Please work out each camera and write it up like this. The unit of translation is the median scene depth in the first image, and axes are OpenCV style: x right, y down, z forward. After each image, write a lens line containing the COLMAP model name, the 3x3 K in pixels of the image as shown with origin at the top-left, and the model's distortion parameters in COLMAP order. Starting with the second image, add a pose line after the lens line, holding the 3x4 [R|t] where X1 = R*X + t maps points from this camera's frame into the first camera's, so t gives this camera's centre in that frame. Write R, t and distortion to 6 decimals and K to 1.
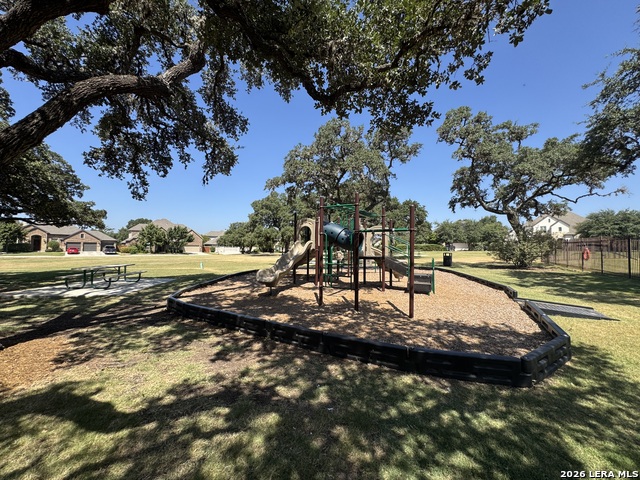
lens RADIAL K [[256.8, 0, 320.6], [0, 256.8, 241.2], [0, 0, 1]] dist [0.000120, 0.000001]
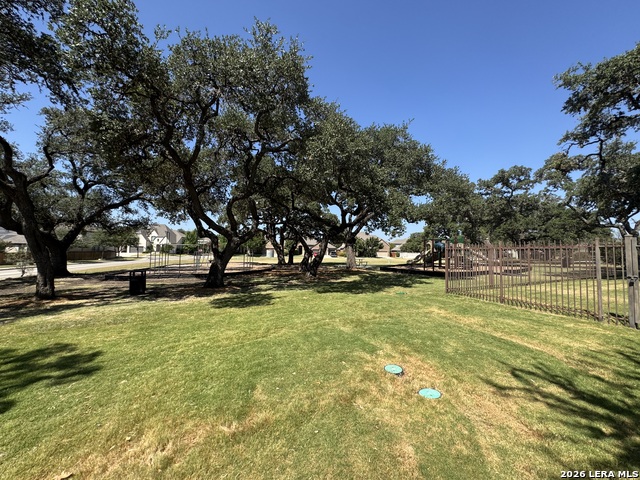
lens RADIAL K [[256.8, 0, 320.3], [0, 256.8, 241.8], [0, 0, 1]] dist [0.000120, 0.000001]
pose [[0.763071, -0.024888, -0.645836, 0.101027], [0.010771, 0.999609, -0.025795, -0.002137], [0.646225, 0.012727, 0.763041, -0.196315]]
